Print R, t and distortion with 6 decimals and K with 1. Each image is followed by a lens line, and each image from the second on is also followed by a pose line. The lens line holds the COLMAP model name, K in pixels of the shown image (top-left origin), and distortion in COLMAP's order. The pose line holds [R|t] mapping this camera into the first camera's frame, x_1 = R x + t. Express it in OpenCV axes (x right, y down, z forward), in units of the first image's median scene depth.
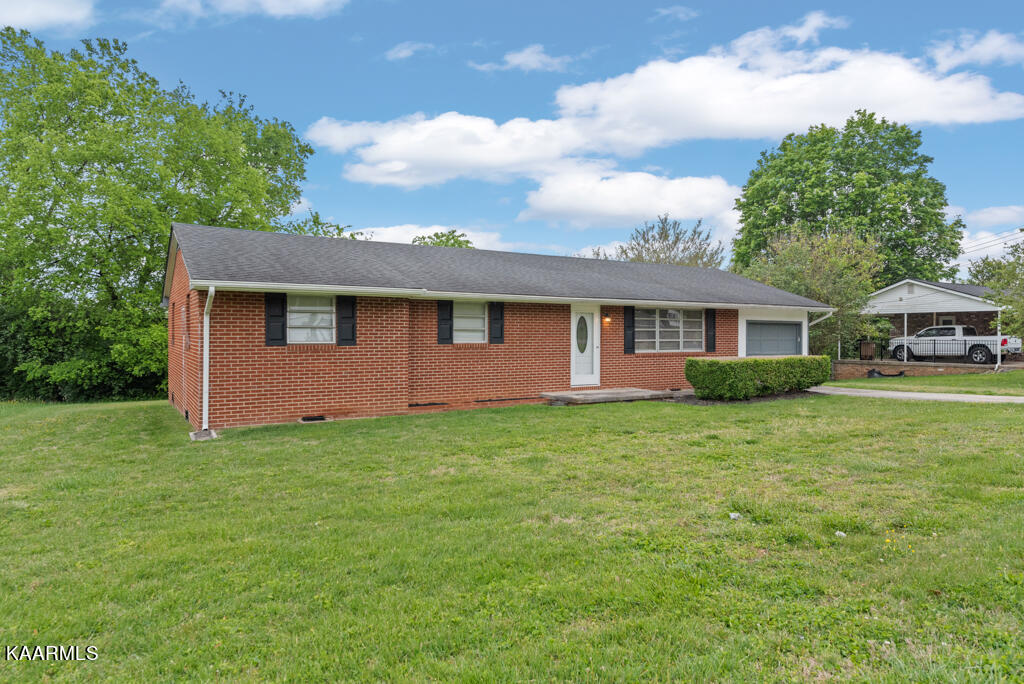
lens RADIAL K [[644.7, 0, 511.4], [0, 644.7, 339.2], [0, 0, 1]] dist [0.003275, -0.000361]
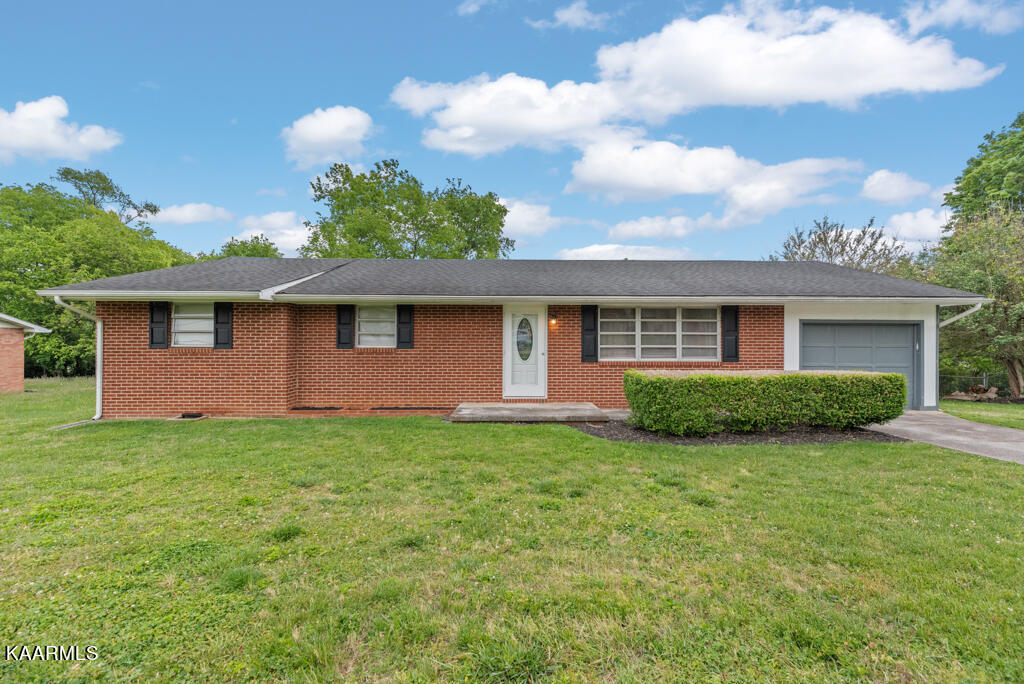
lens RADIAL K [[424.3, 0, 512.5], [0, 424.3, 346.0], [0, 0, 1]] dist [0.000787, 0.000115]
pose [[0.857247, 0.004552, -0.514885, 0.381172], [-0.004379, 0.999989, 0.001551, 0.001351], [0.514886, 0.000925, 0.857258, 0.480094]]
